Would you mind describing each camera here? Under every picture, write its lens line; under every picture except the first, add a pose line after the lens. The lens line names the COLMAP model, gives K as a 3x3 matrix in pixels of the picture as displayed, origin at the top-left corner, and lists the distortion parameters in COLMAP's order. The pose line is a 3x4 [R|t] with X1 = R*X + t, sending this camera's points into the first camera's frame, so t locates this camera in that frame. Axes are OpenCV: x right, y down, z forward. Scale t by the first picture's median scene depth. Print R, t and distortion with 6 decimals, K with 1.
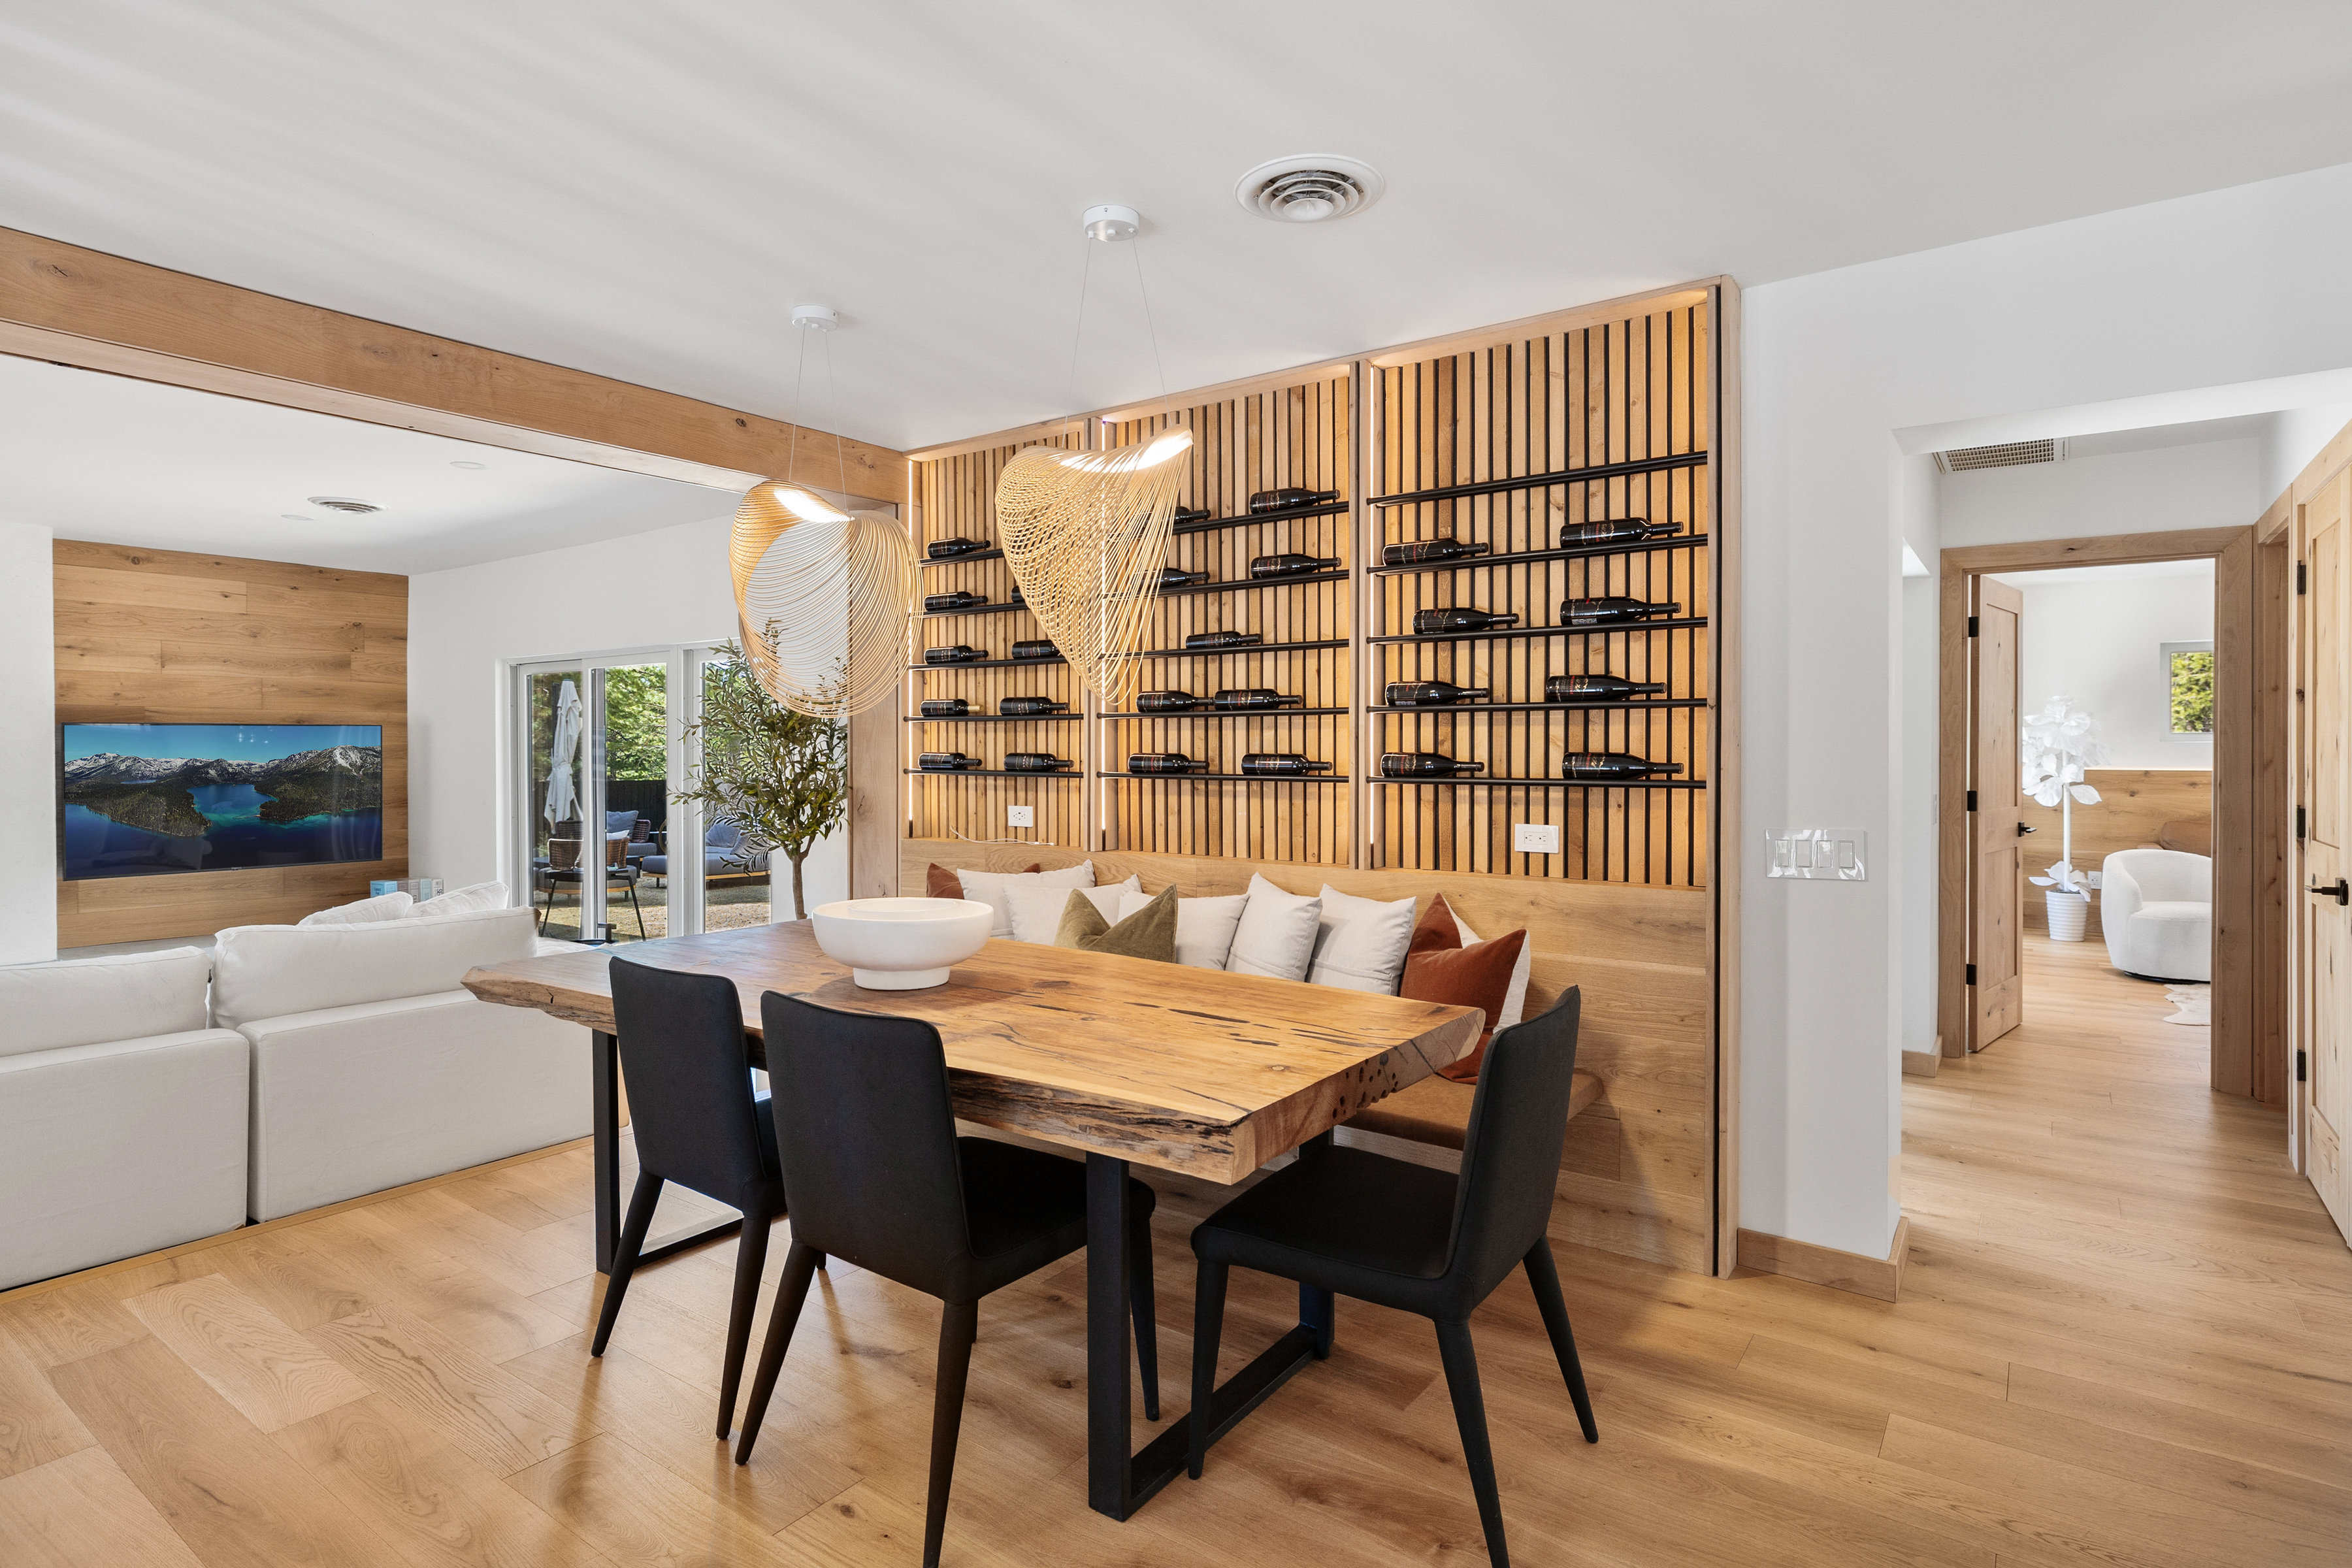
lens RADIAL K [[1197.9, 0, 1176.4], [0, 1197.9, 751.8], [0, 0, 1]] dist [0.001094, 0.000342]
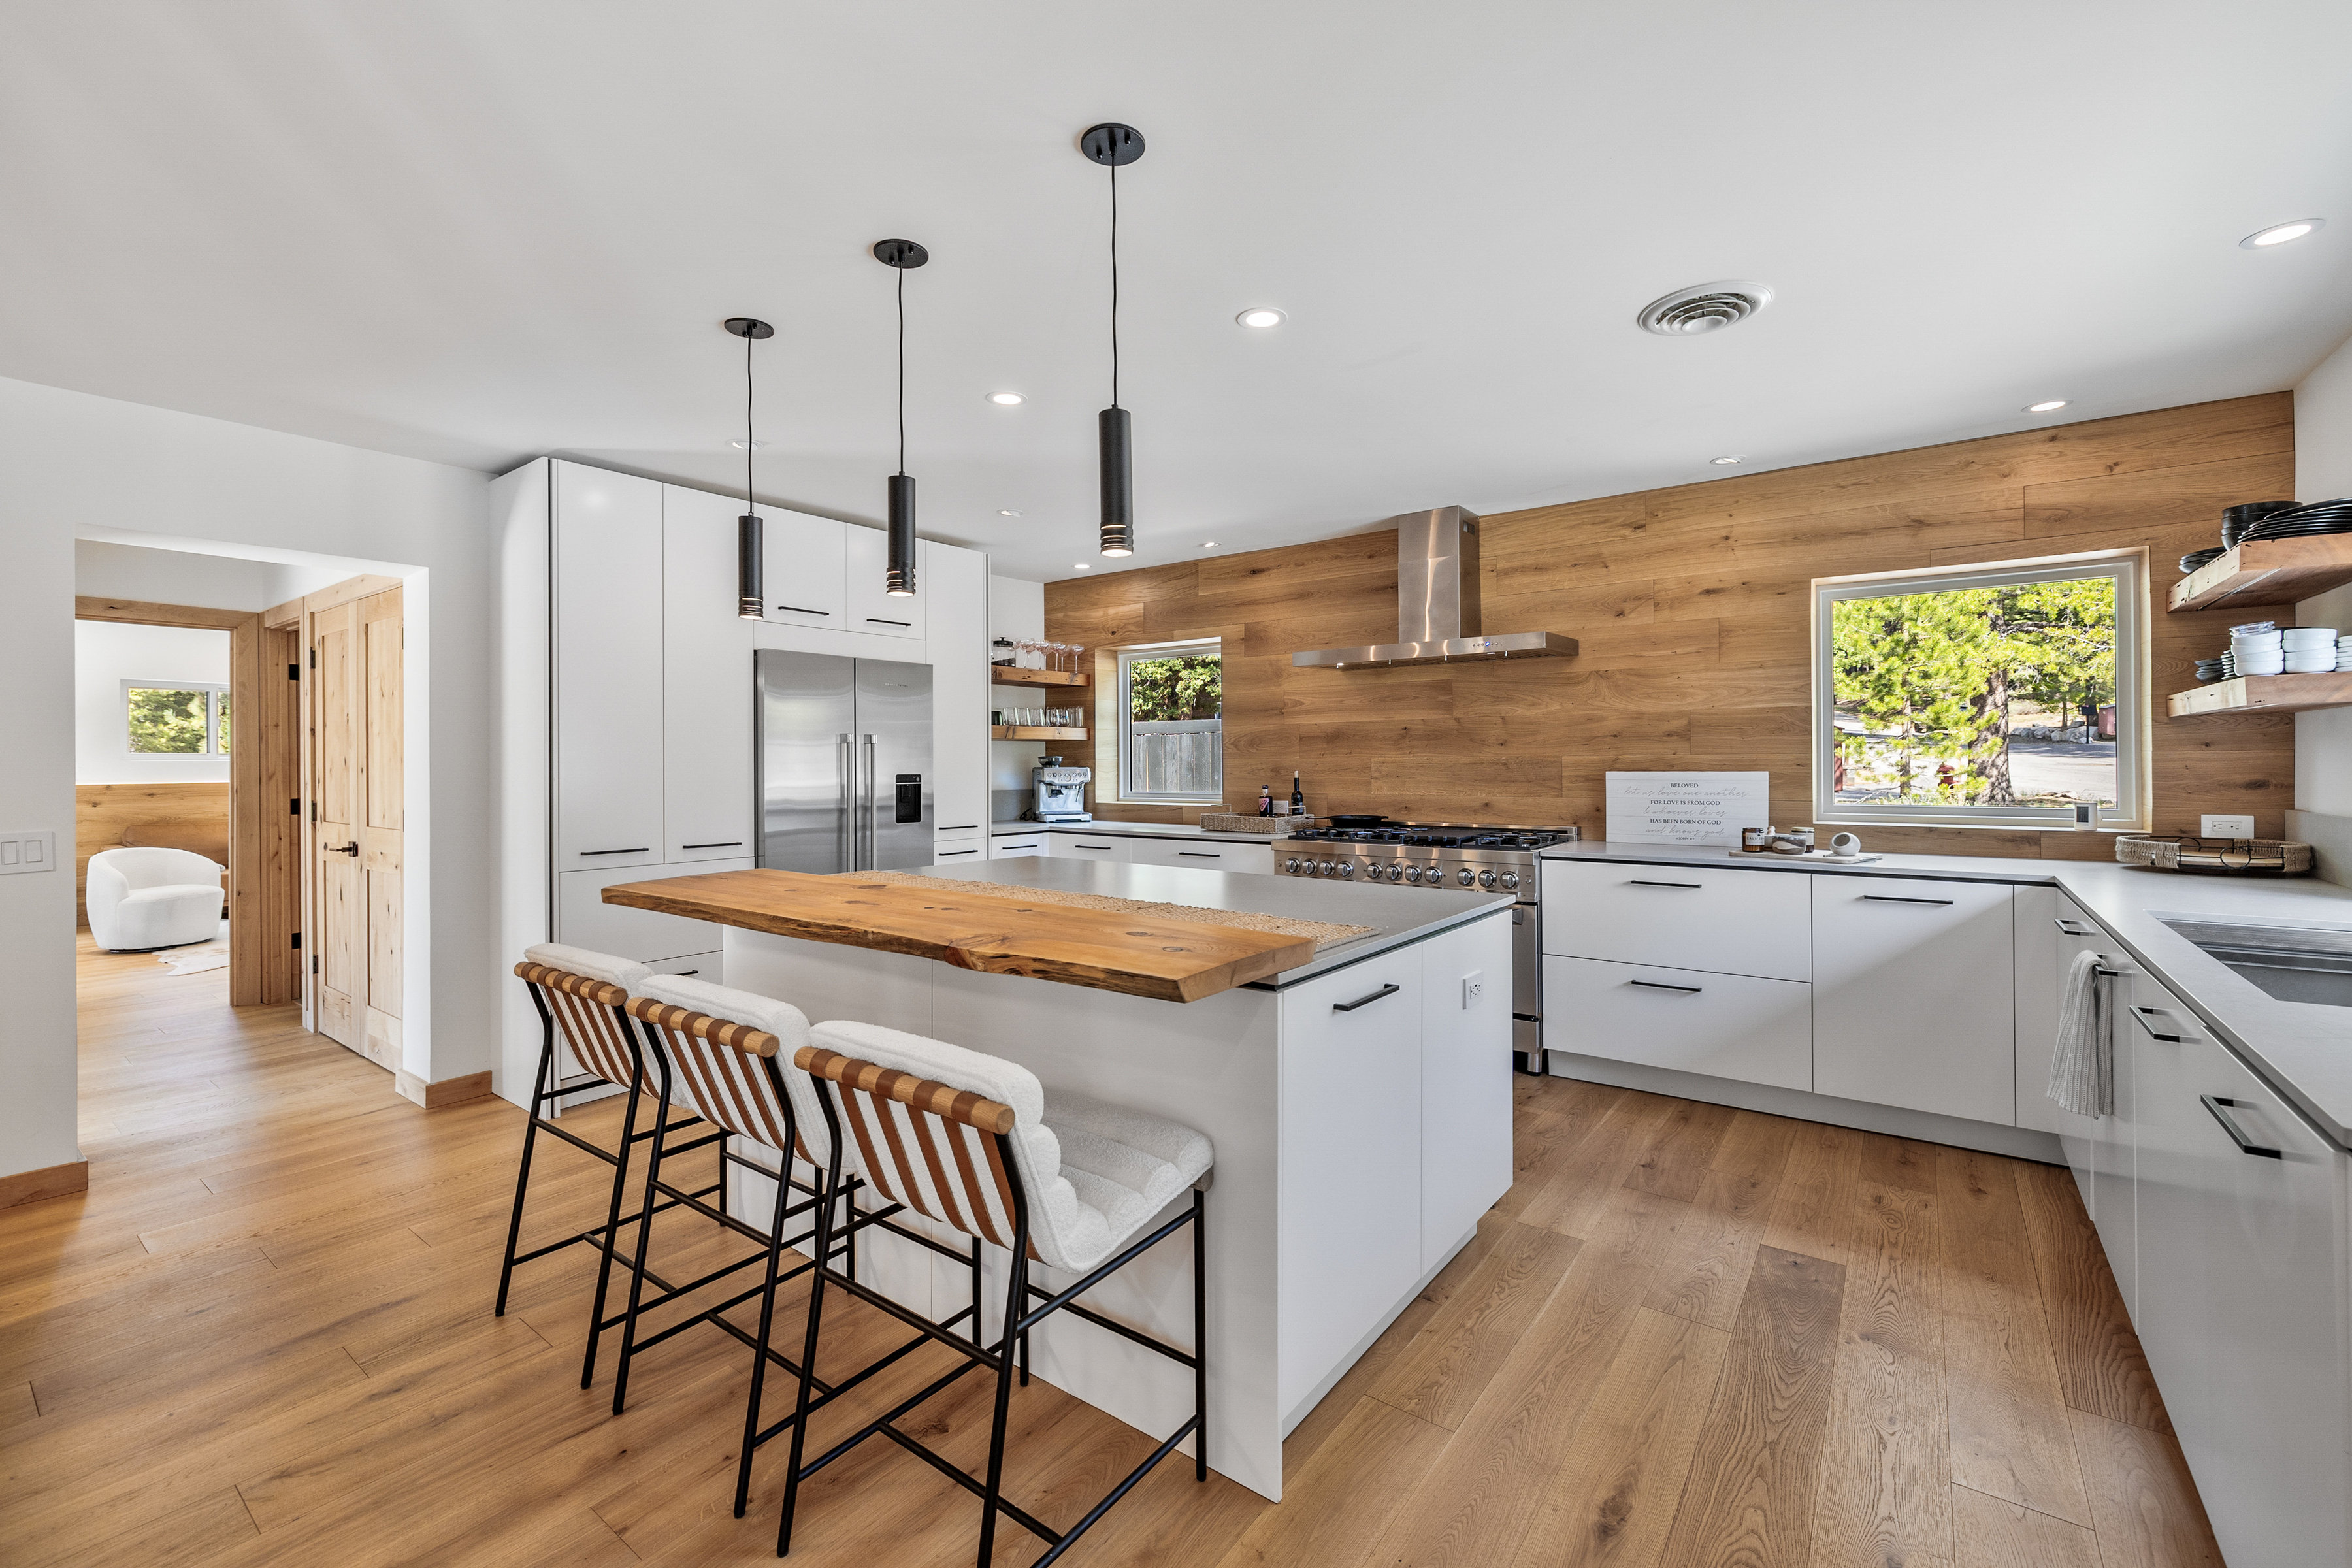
lens RADIAL K [[987.9, 0, 1175.5], [0, 987.9, 759.2], [0, 0, 1]] dist [0.000234, 0.000125]
pose [[0.011618, -0.000787, 0.999932, -0.345318], [0.008779, 0.999961, 0.000685, -0.001901], [-0.999894, 0.008770, 0.011625, -0.153348]]
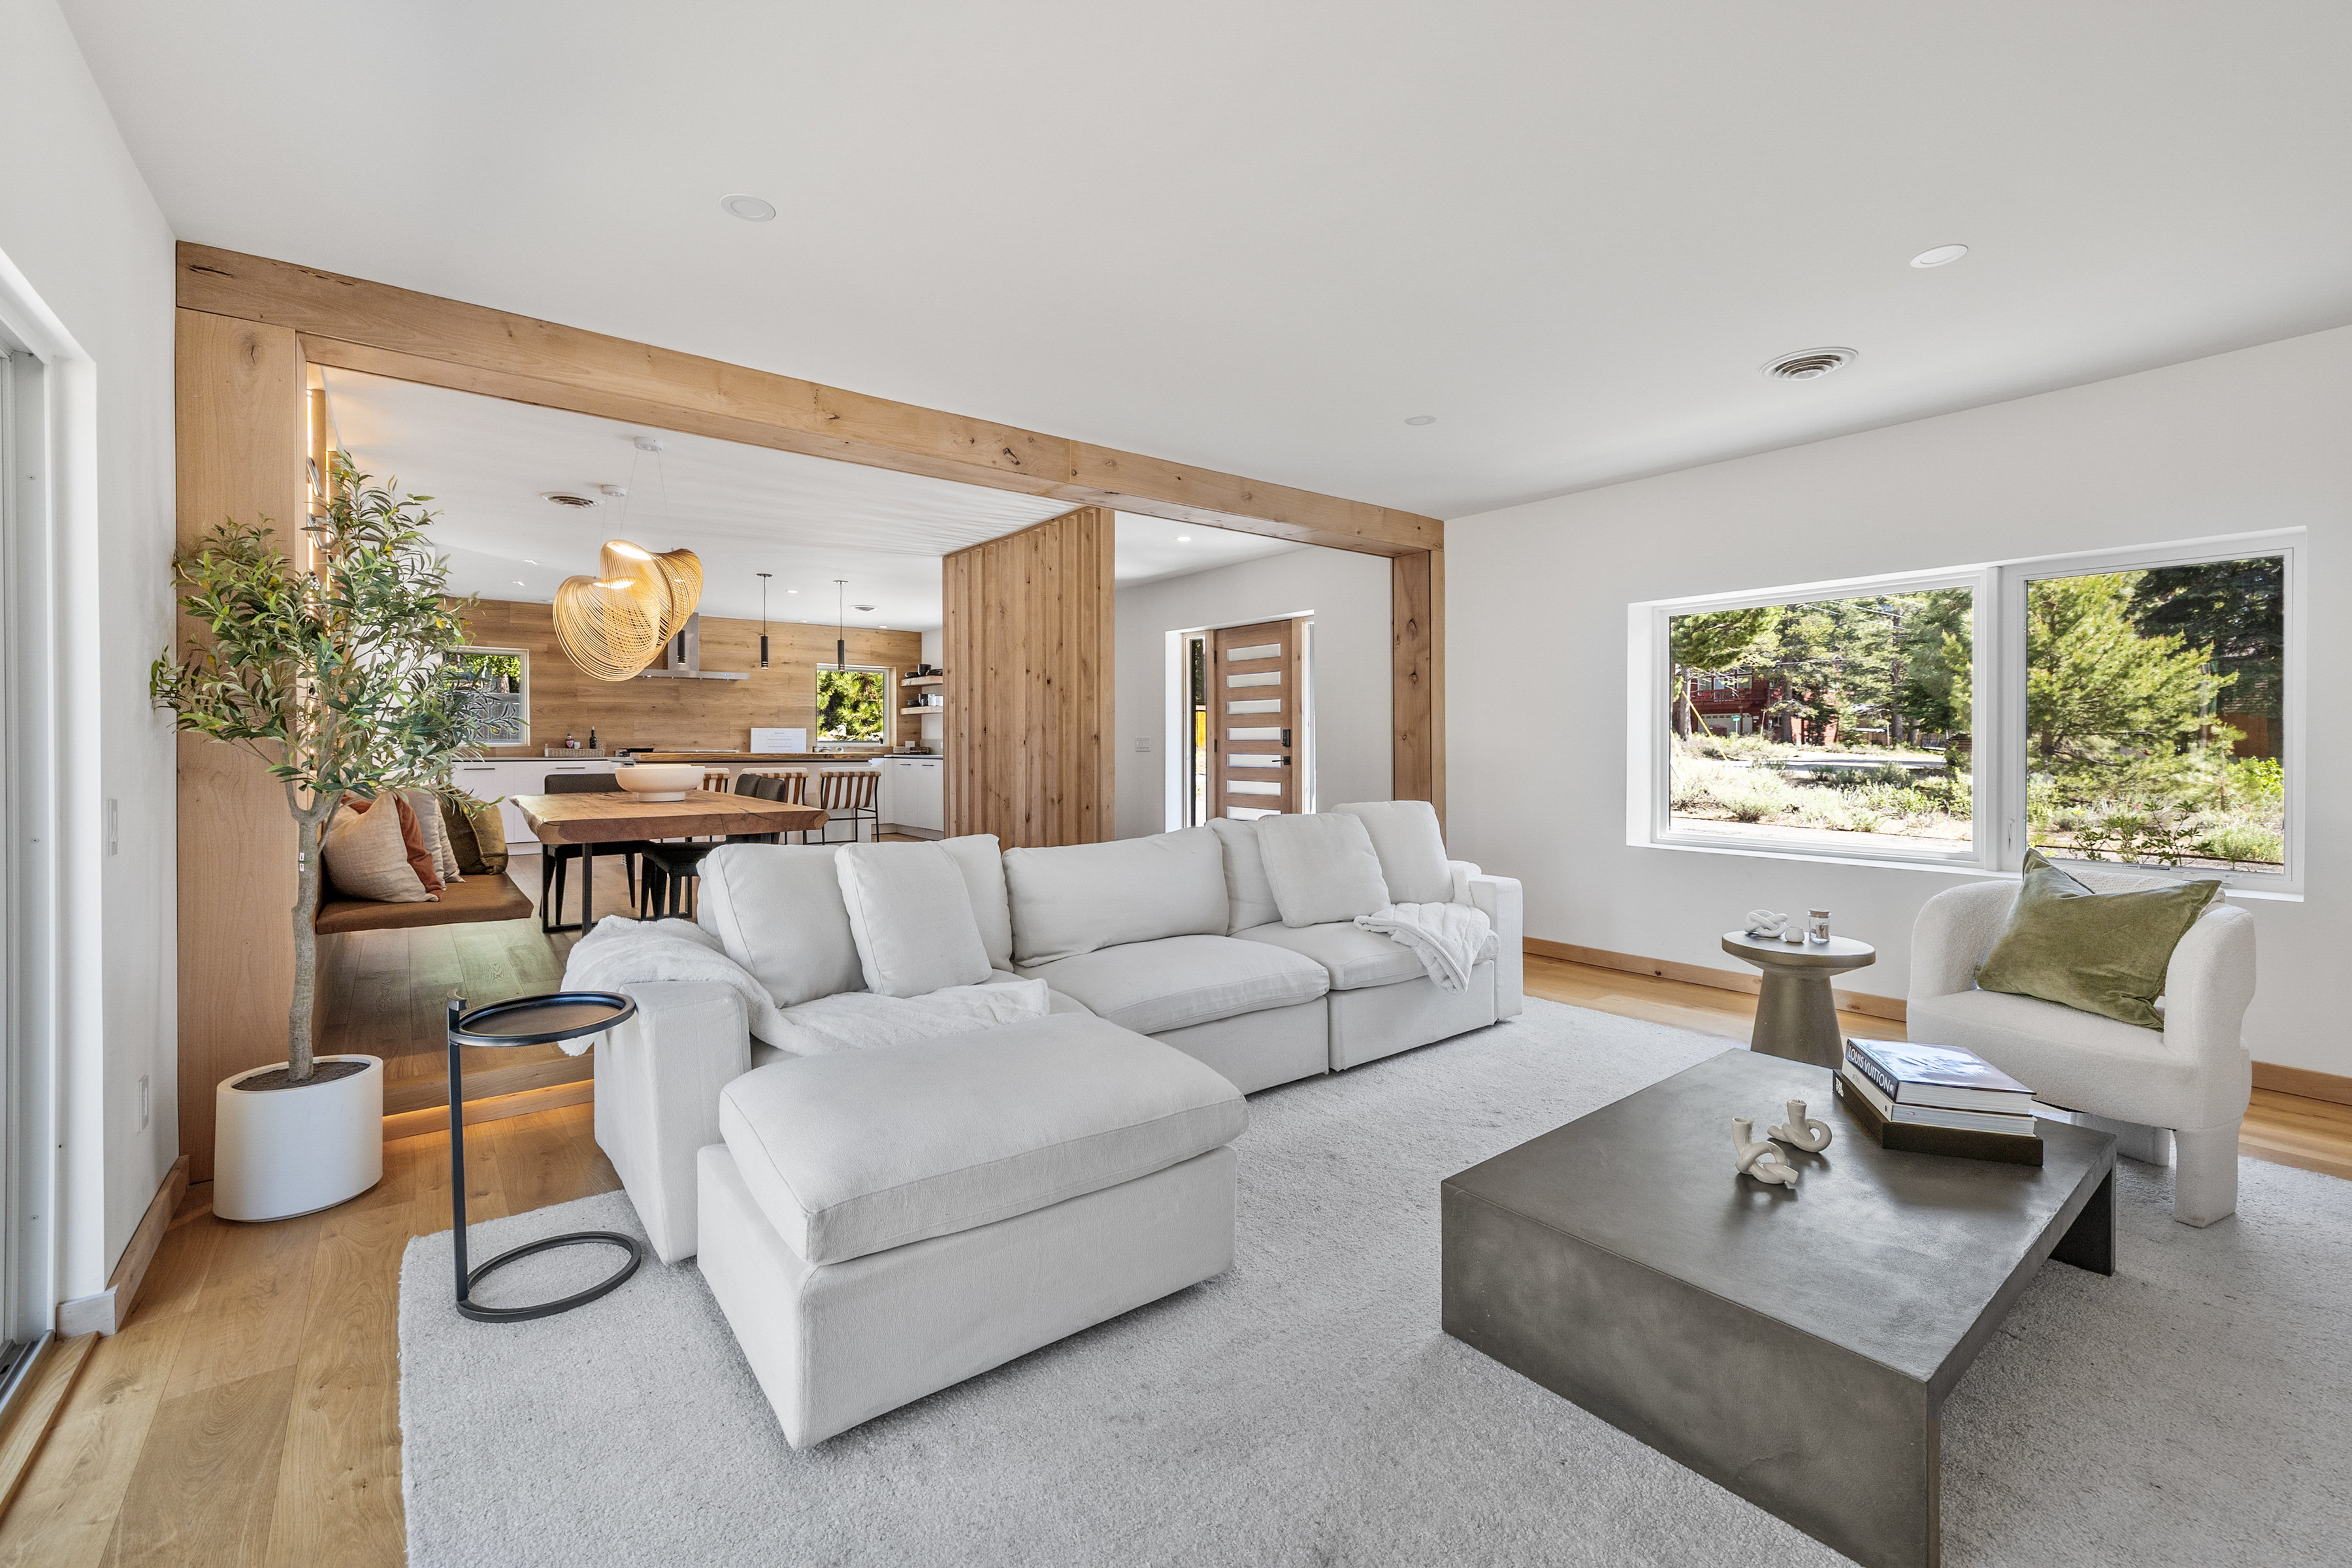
lens RADIAL K [[987.9, 0, 1195.4], [0, 987.9, 748.3], [0, 0, 1]] dist [0.000234, 0.000125]
pose [[-0.966642, -0.001419, 0.256126, -1.212821], [-0.000472, 0.999993, 0.003762, 0.065417], [-0.256129, 0.003516, -0.966636, 1.828176]]
